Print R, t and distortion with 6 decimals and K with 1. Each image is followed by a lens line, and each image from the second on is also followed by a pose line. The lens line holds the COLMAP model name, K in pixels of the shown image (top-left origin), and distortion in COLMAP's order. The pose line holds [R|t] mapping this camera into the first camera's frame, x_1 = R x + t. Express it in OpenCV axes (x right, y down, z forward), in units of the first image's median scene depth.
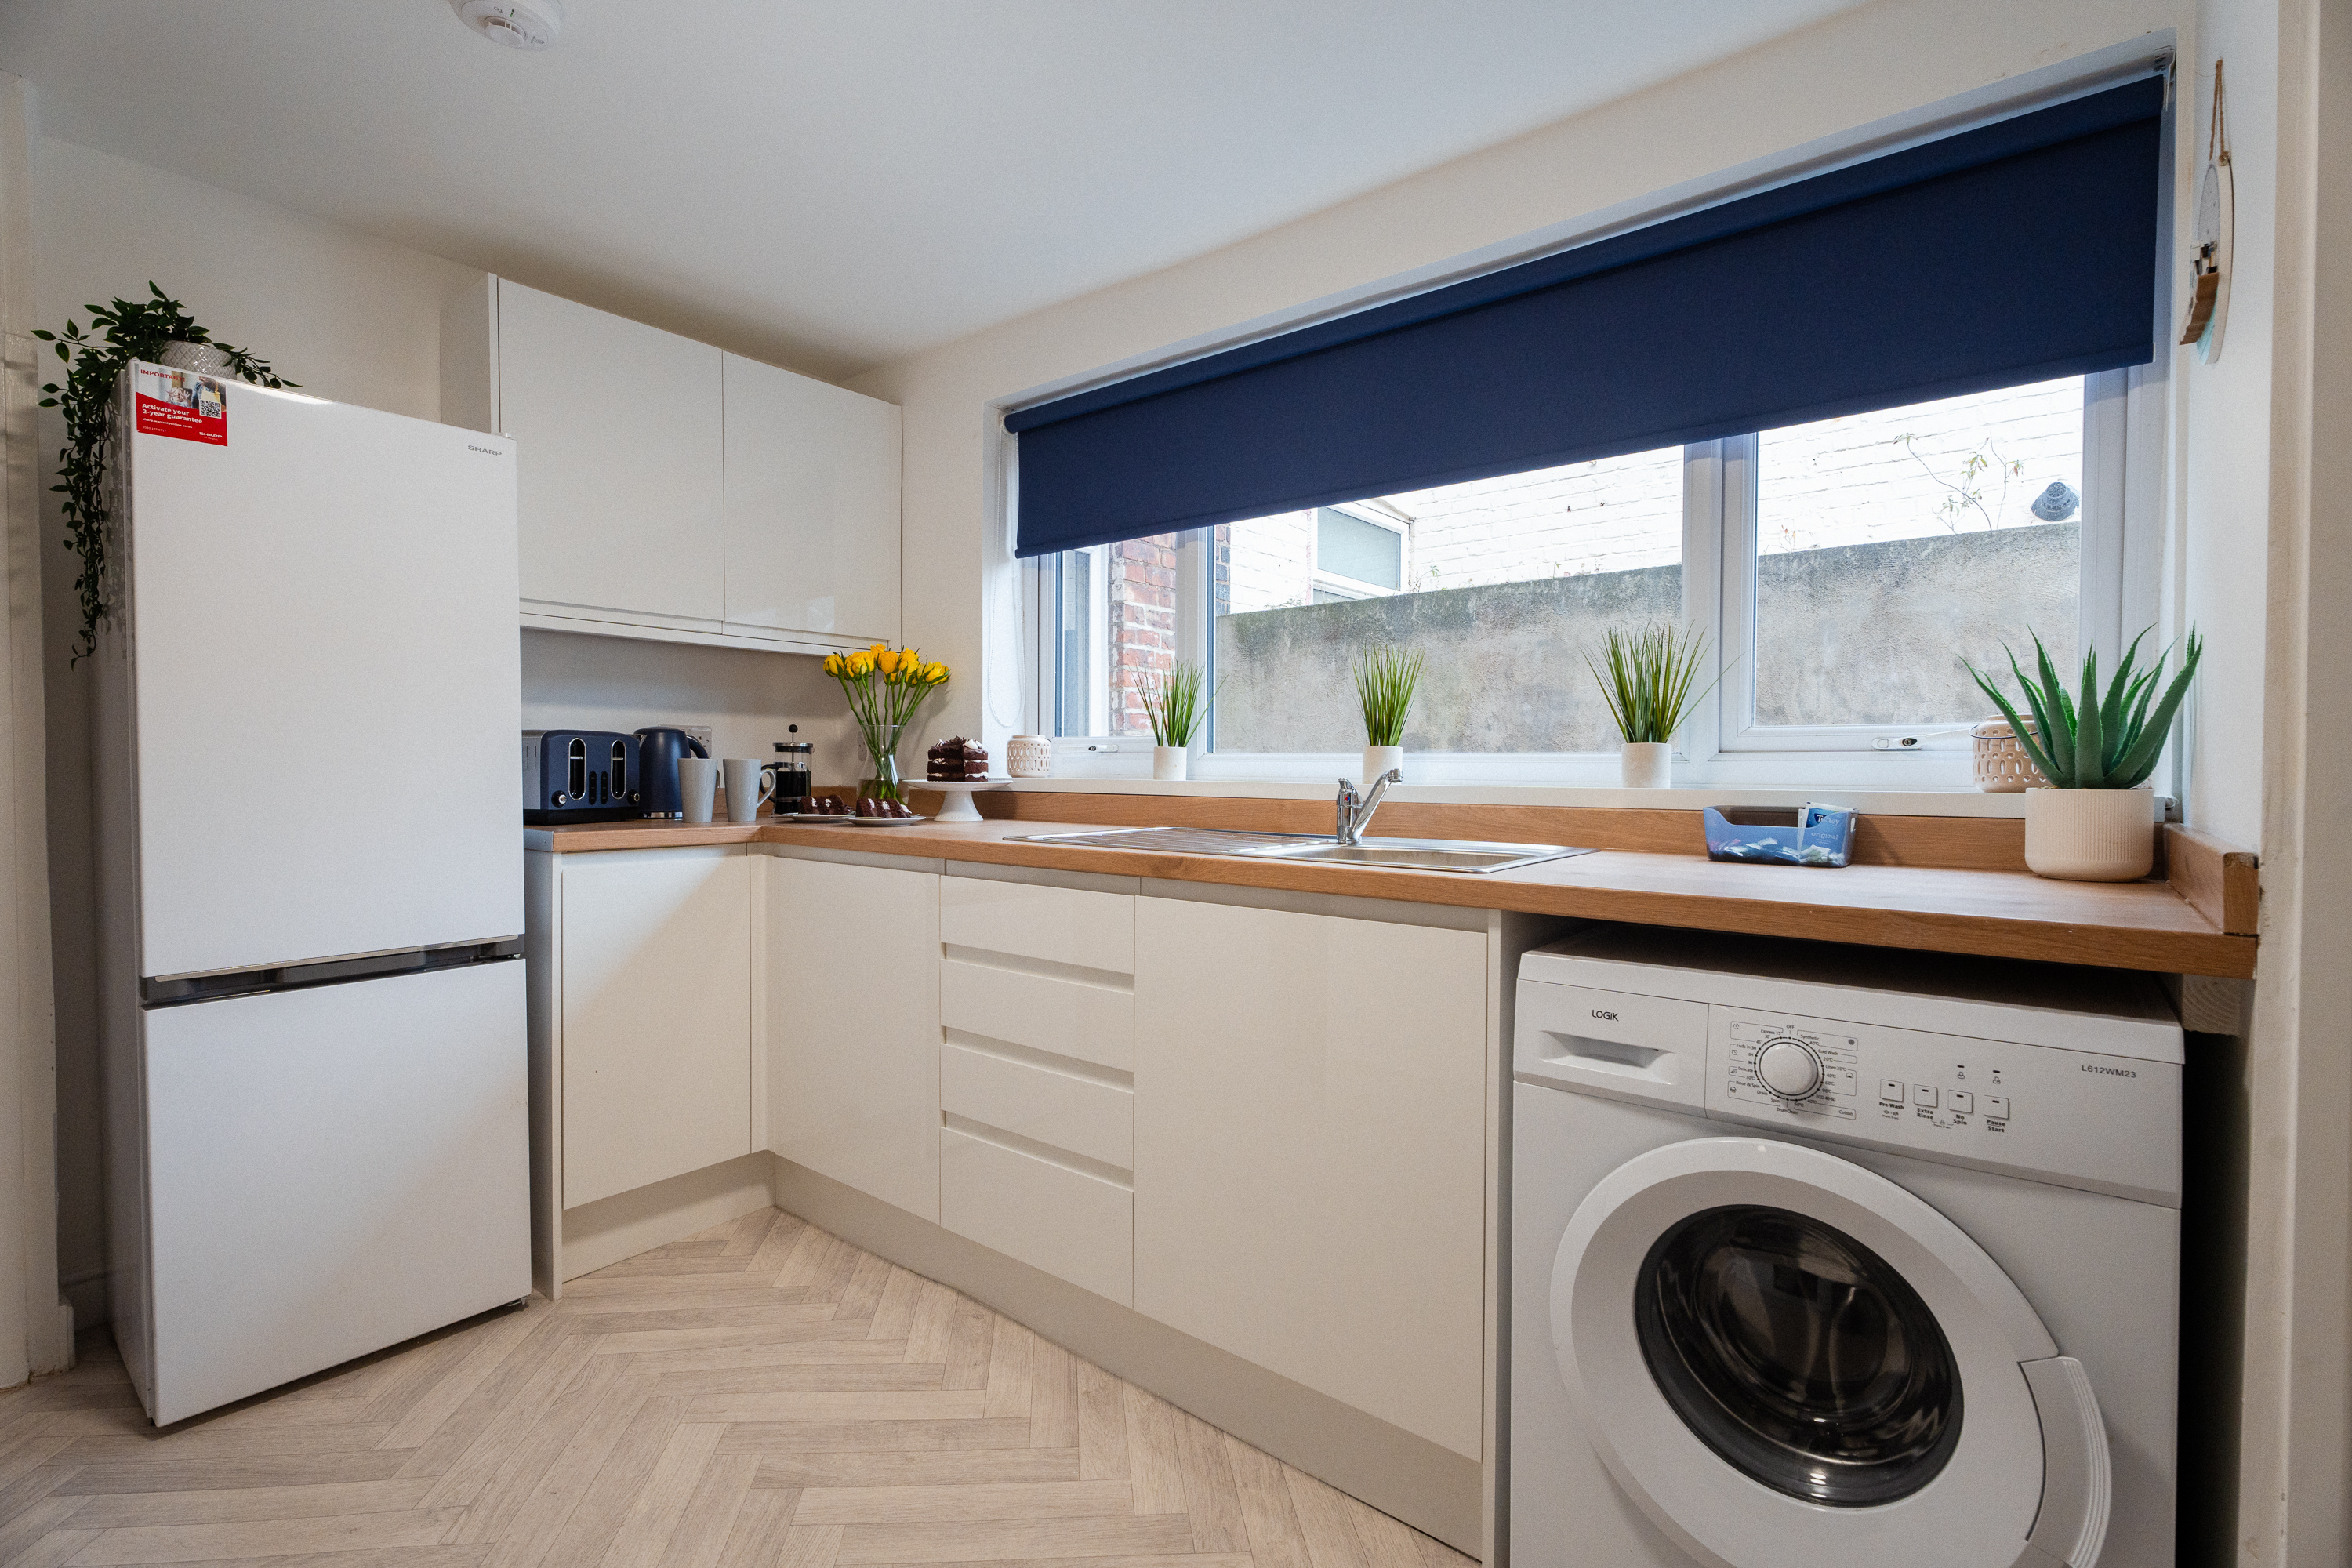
lens RADIAL K [[1053.5, 0, 1169.8], [0, 1053.5, 772.6], [0, 0, 1]] dist [-0.002762, 0.010234]
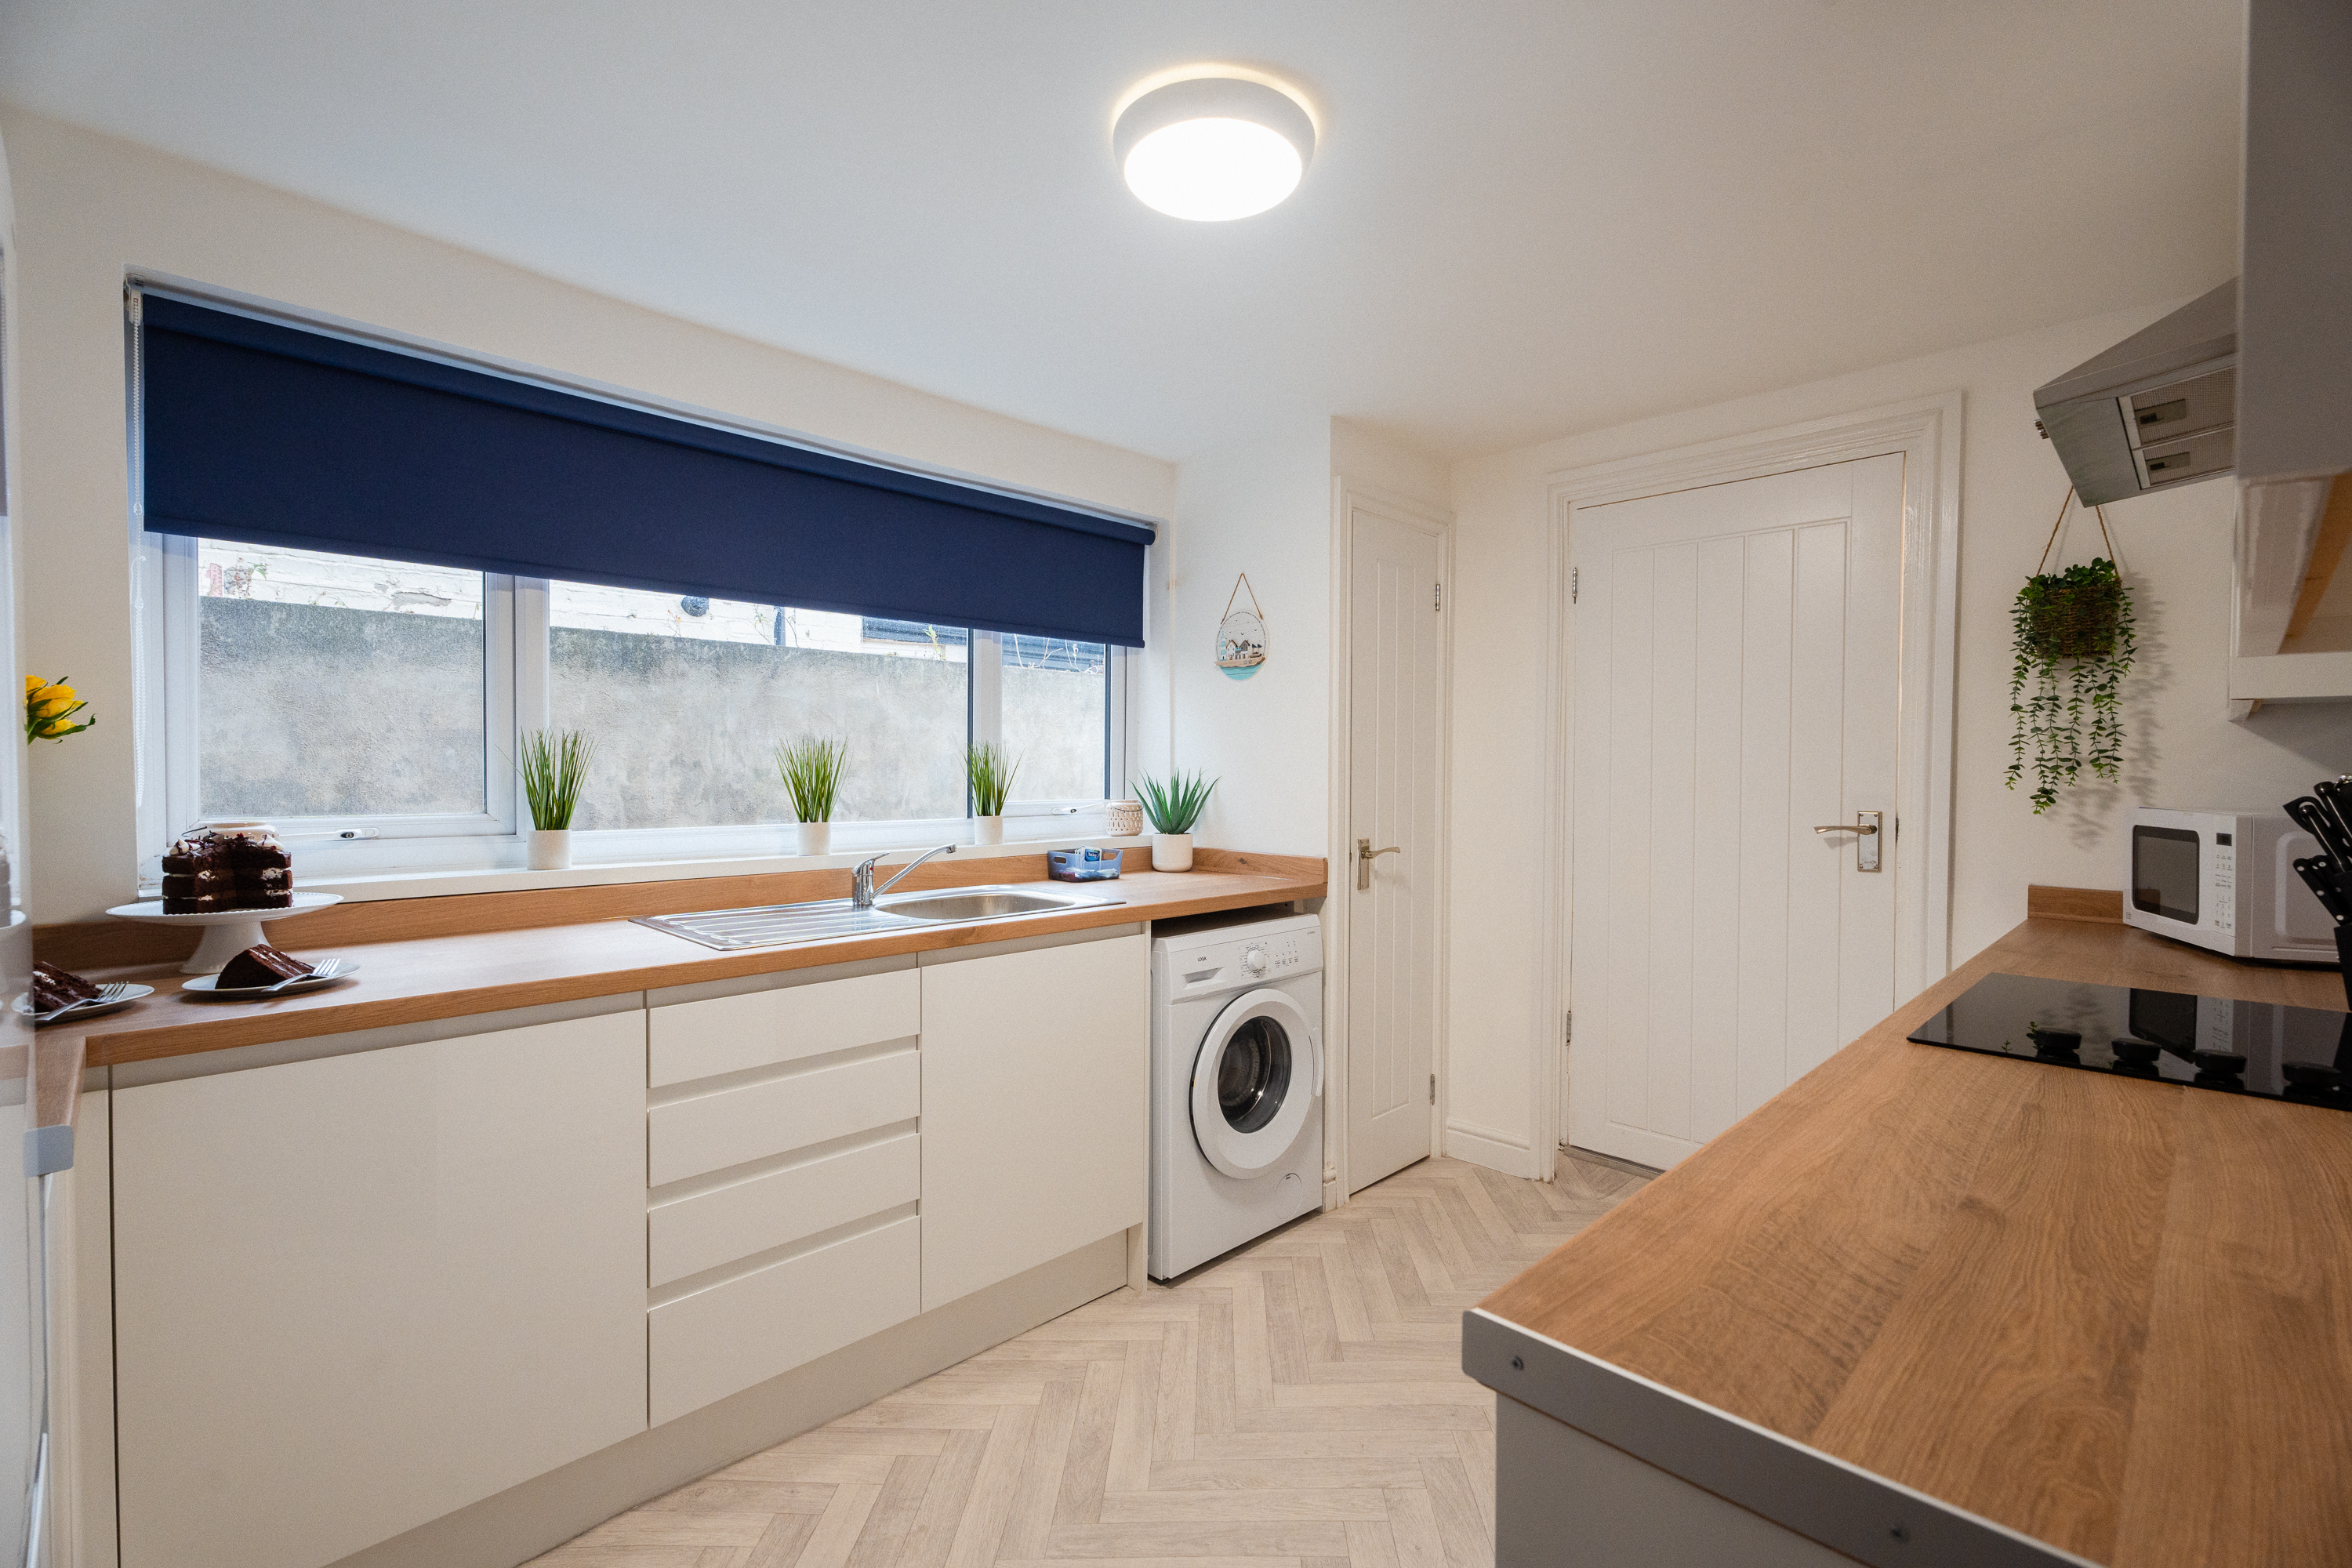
lens RADIAL K [[1044.2, 0, 1176.0], [0, 1044.2, 784.0], [0, 0, 1]] dist [0.000635, 0.009920]
pose [[0.107385, -0.020136, 0.994014, -0.958469], [0.003270, 0.999797, 0.019900, -0.092884], [-0.994212, 0.001114, 0.107429, 0.480104]]
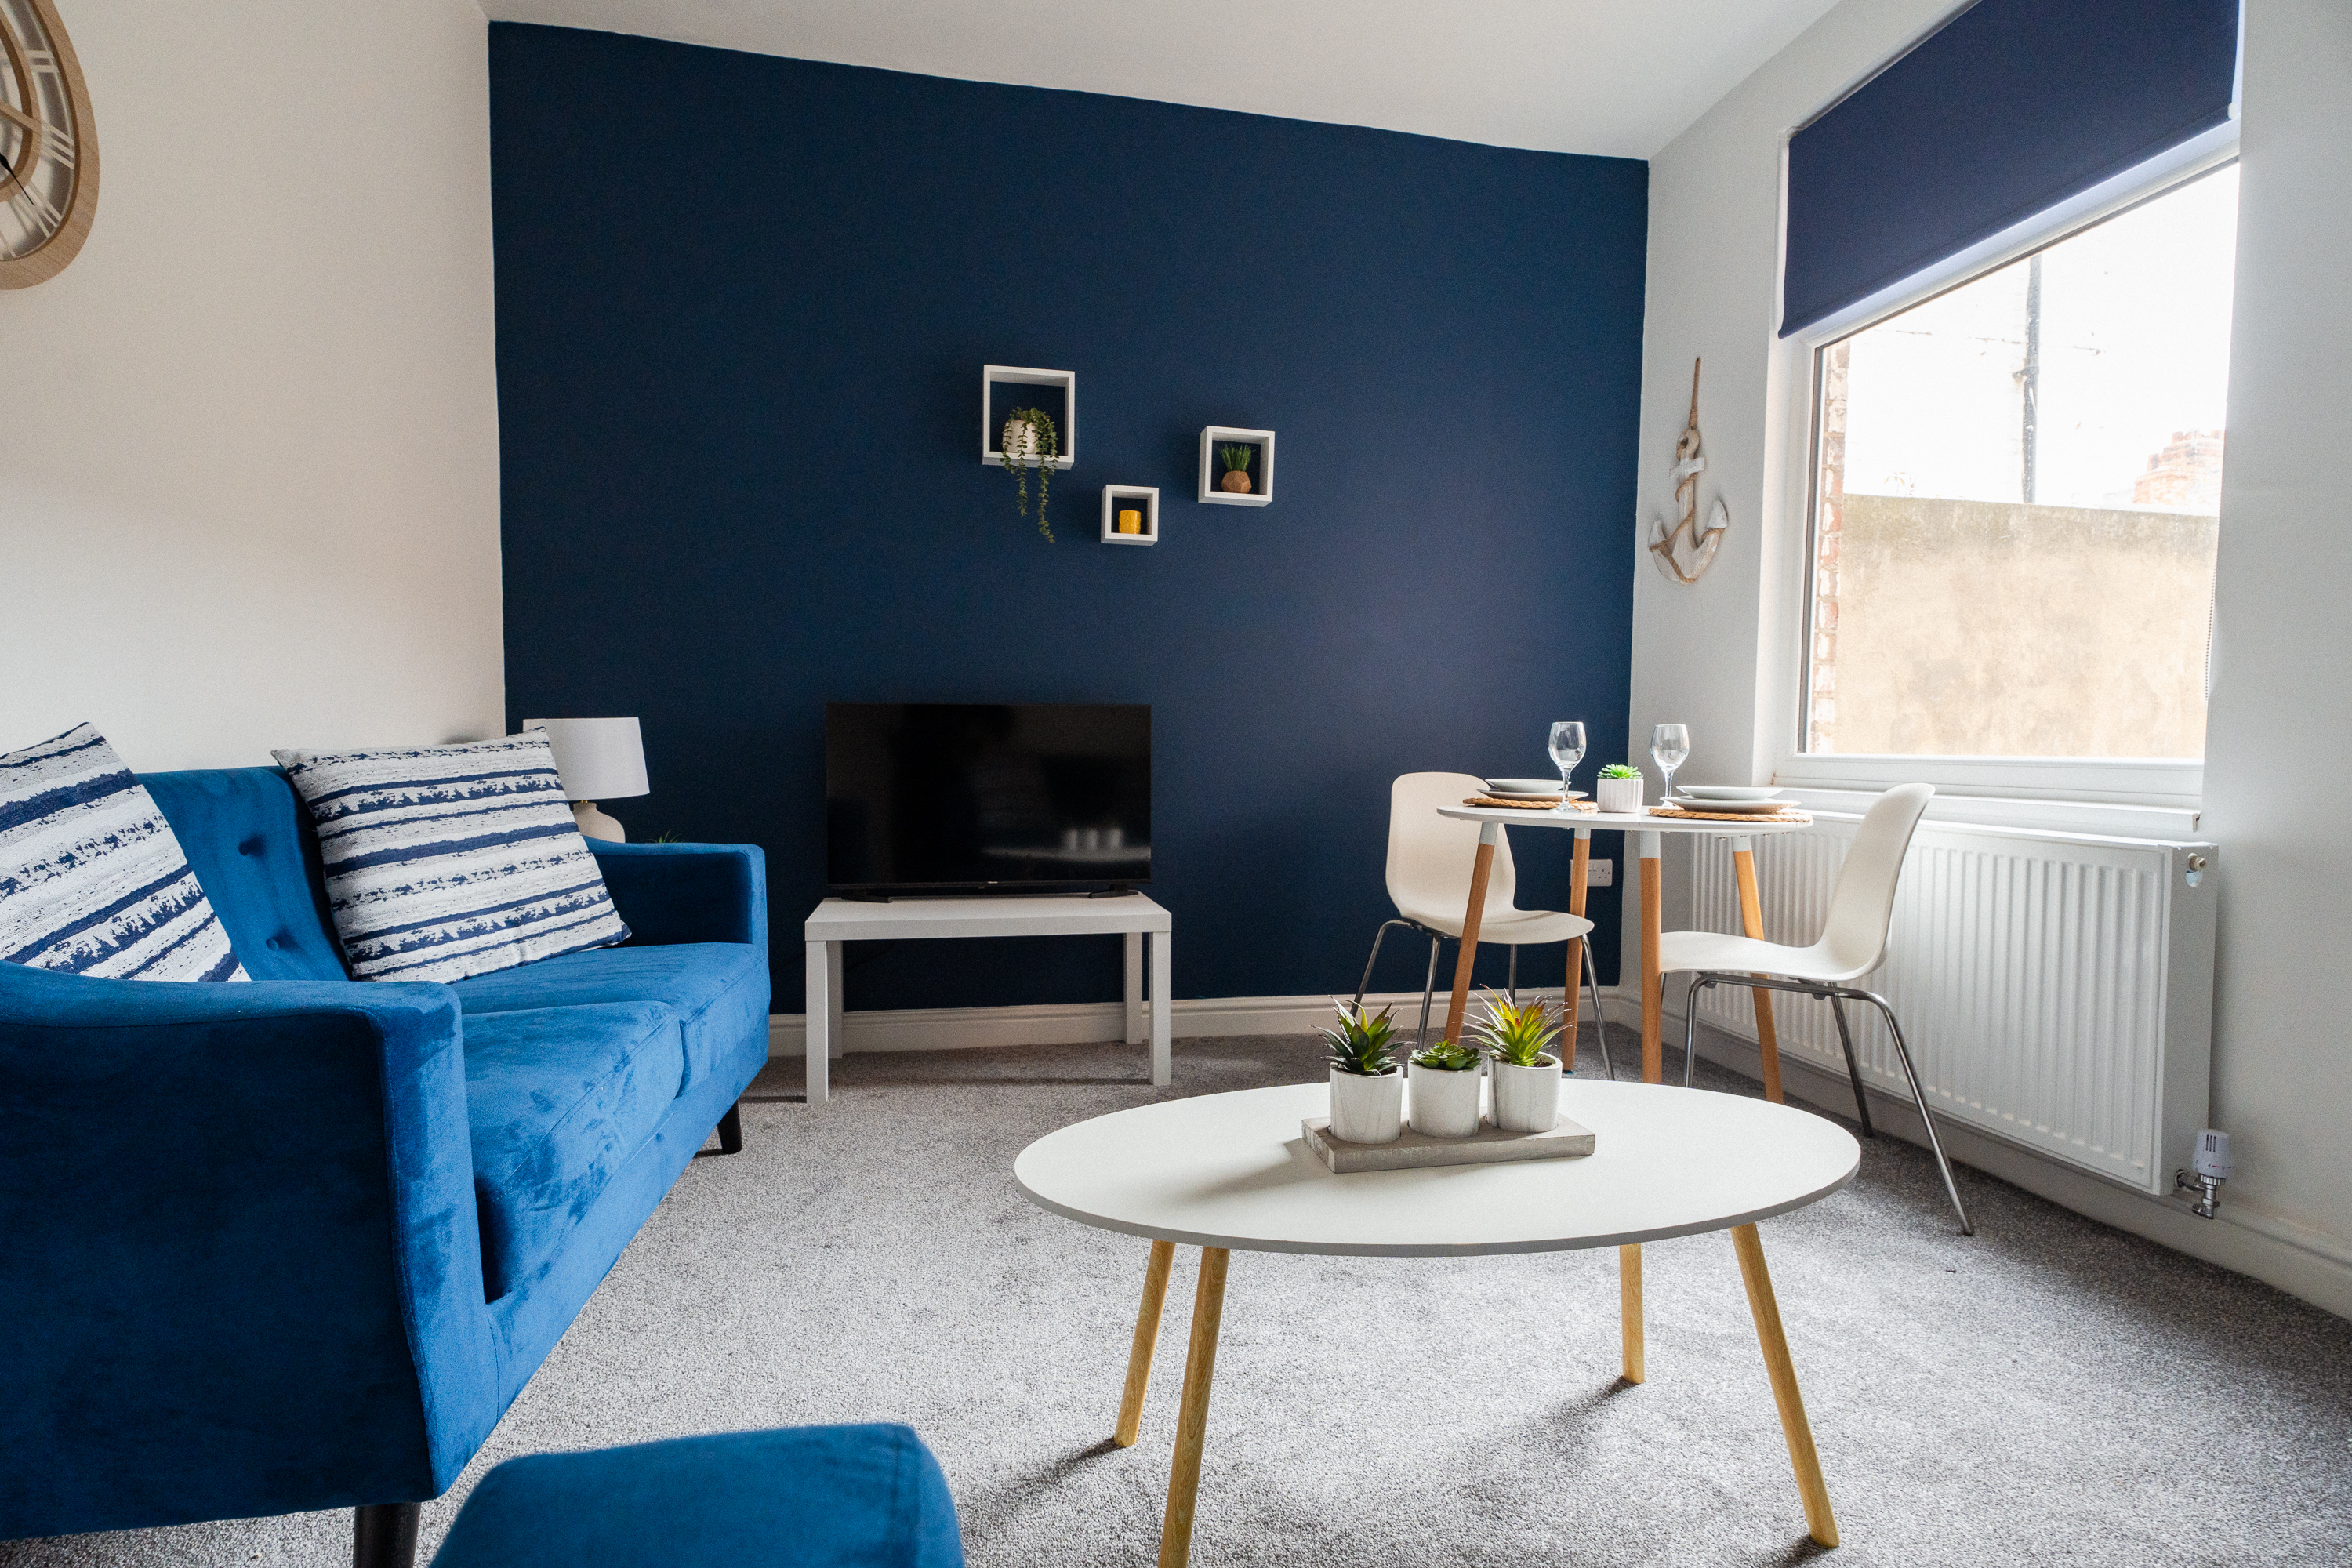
lens RADIAL K [[1044.2, 0, 1176.0], [0, 1044.2, 784.0], [0, 0, 1]] dist [0.000635, 0.009920]
pose [[0.642747, -0.025059, 0.765669, -1.713563], [-0.008911, 0.999153, 0.040180, 0.075174], [-0.766027, -0.032648, 0.641979, 1.849179]]
